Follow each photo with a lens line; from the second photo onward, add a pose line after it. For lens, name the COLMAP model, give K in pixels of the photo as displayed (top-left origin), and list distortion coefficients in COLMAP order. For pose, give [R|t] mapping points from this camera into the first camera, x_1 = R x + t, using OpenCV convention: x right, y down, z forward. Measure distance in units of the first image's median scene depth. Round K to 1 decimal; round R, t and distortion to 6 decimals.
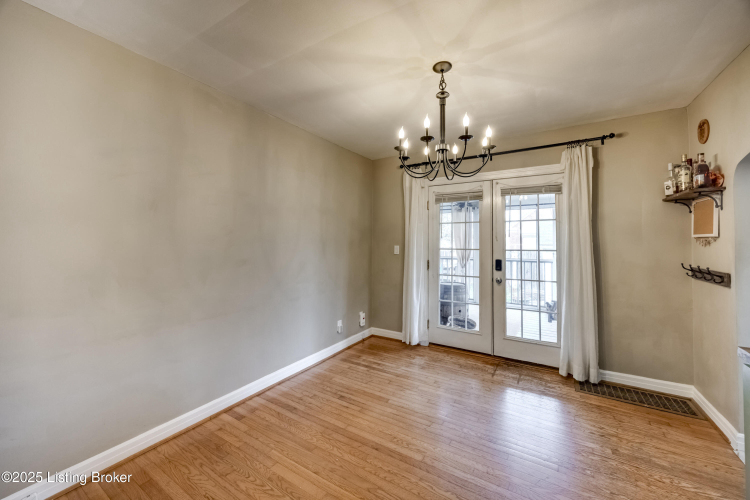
lens RADIAL K [[288.2, 0, 372.0], [0, 288.2, 236.9], [0, 0, 1]] dist [-0.002962, 0.000781]
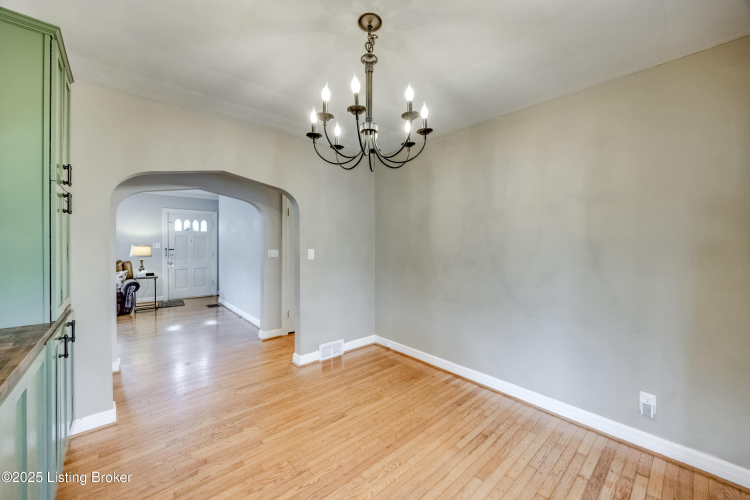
lens RADIAL K [[288.2, 0, 375.6], [0, 288.2, 245.5], [0, 0, 1]] dist [-0.002962, 0.000781]
pose [[-0.277927, 0.006666, -0.960579, 0.717863], [0.011917, 0.999923, 0.003491, 0.009576], [0.960528, -0.010477, -0.277985, 0.885254]]
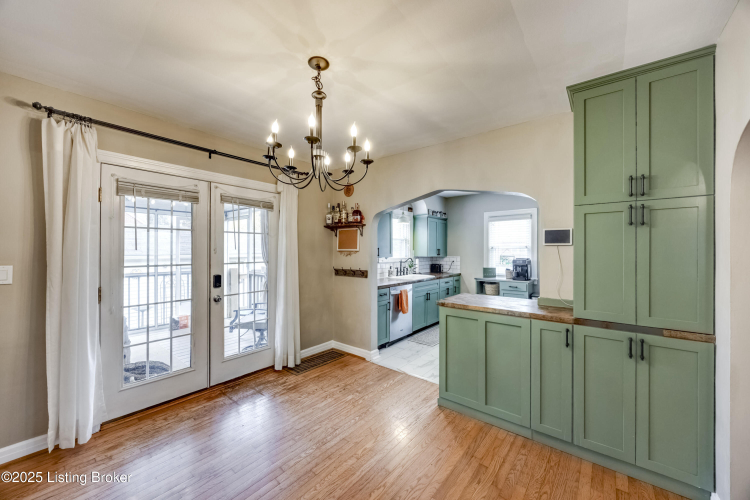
lens RADIAL K [[288.2, 0, 378.1], [0, 288.2, 251.9], [0, 0, 1]] dist [-0.002962, 0.000781]
pose [[0.118147, -0.006341, 0.992976, -0.456313], [-0.017238, 0.999816, 0.008436, -0.008819], [-0.992846, -0.018113, 0.118016, 0.506057]]
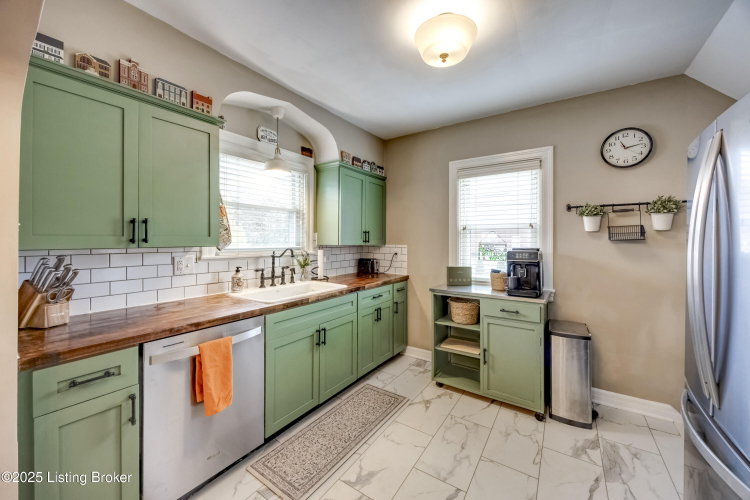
lens RADIAL K [[288.2, 0, 375.7], [0, 288.2, 240.5], [0, 0, 1]] dist [-0.002962, 0.000781]
pose [[0.035174, -0.002597, 0.999378, 0.604603], [-0.018533, 0.999823, 0.003250, 0.013810], [-0.999209, -0.018636, 0.035120, 0.230996]]
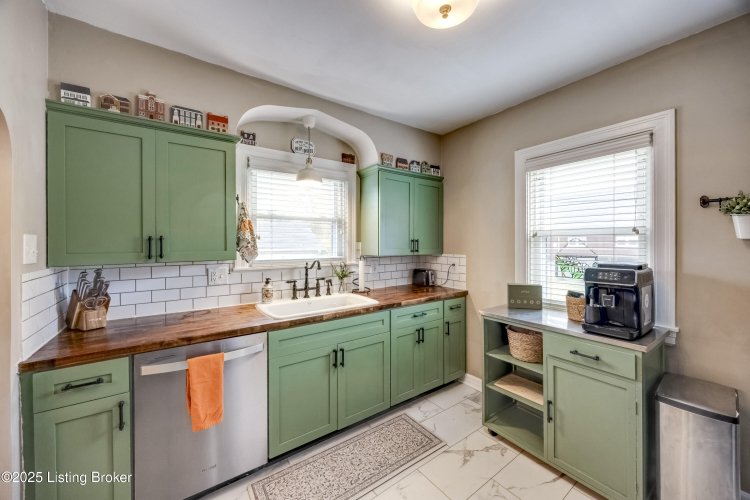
lens RADIAL K [[288.2, 0, 377.6], [0, 288.2, 244.4], [0, 0, 1]] dist [-0.002962, 0.000781]
pose [[0.376971, -0.007512, 0.926195, 0.752283], [-0.009904, 0.999877, 0.012141, -0.012687], [-0.926172, -0.013750, 0.376850, 0.043787]]
